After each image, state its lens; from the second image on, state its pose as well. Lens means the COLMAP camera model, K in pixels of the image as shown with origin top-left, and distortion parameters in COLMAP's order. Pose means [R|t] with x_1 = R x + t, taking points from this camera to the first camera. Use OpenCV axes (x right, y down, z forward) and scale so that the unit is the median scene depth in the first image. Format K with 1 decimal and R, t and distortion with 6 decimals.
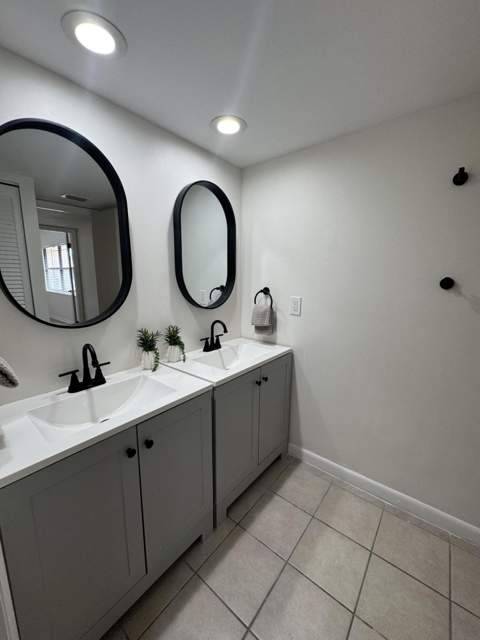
lens RADIAL K [[257.2, 0, 239.2], [0, 257.2, 316.1], [0, 0, 1]] dist [-0.010746, 0.000202]
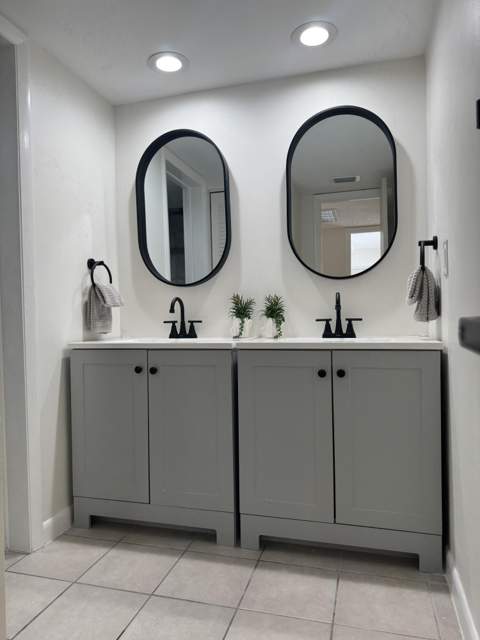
lens RADIAL K [[452.5, 0, 238.7], [0, 452.5, 322.6], [0, 0, 1]] dist [0.003294, -0.001569]
pose [[0.392367, -0.001139, -0.919808, 1.155653], [-0.132611, 0.989482, -0.057794, 0.250198], [0.910199, 0.144653, 0.388089, 0.377988]]
